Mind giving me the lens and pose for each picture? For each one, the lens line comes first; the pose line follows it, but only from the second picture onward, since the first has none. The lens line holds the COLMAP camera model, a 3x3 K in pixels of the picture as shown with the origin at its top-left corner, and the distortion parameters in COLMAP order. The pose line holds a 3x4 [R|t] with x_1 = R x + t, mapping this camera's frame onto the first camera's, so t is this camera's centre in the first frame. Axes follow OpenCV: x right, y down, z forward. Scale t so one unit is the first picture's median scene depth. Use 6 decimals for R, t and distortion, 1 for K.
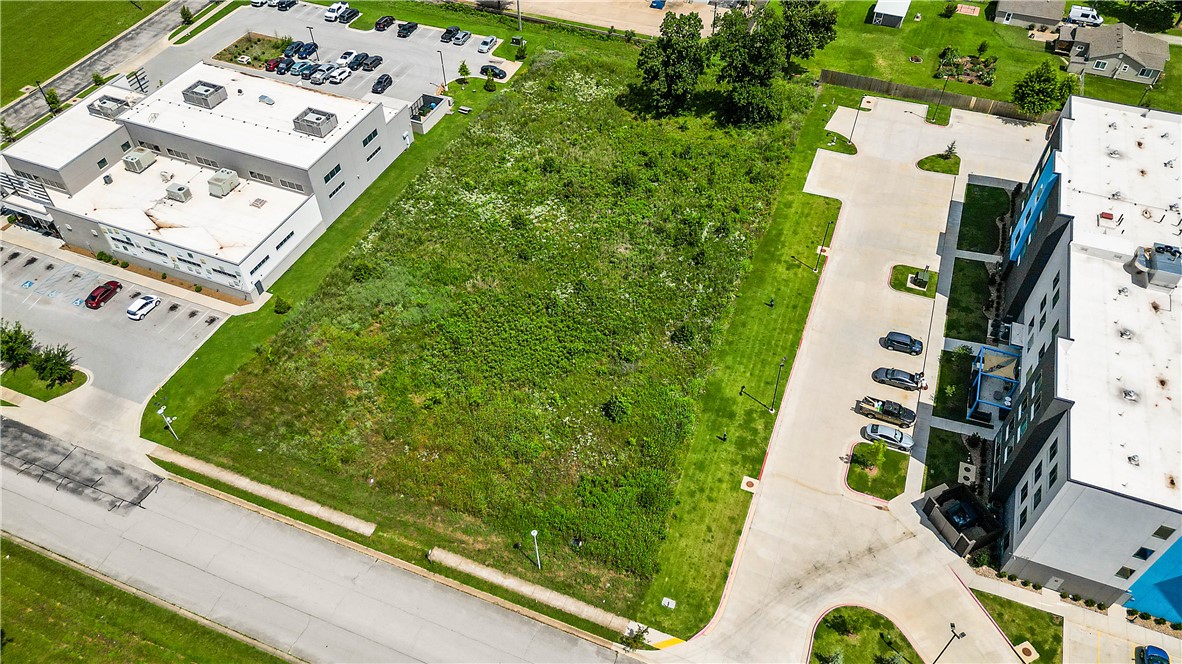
lens RADIAL K [[837.0, 0, 591.0], [0, 837.0, 332.0], [0, 0, 1]] dist [0.007927, -0.005267]
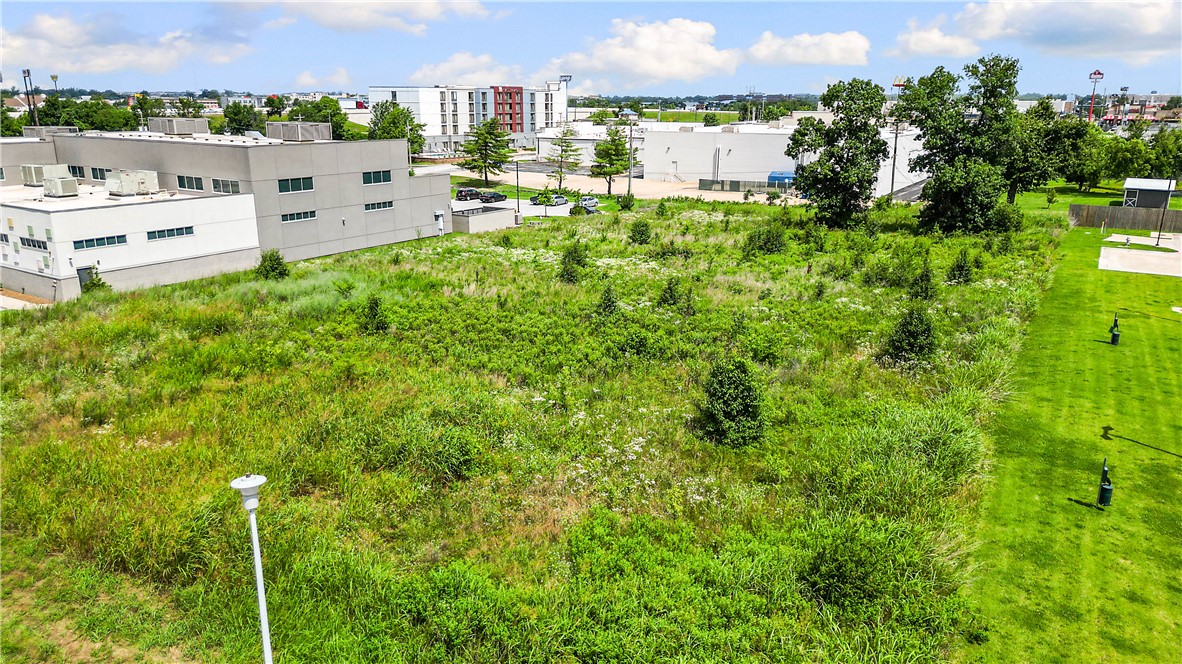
lens RADIAL K [[837.0, 0, 591.0], [0, 837.0, 332.0], [0, 0, 1]] dist [0.007927, -0.005267]
pose [[0.983601, 0.050248, -0.173214, 0.030566], [-0.132438, 0.853160, -0.504558, 0.236359], [0.122426, 0.519224, 0.845824, 0.665783]]
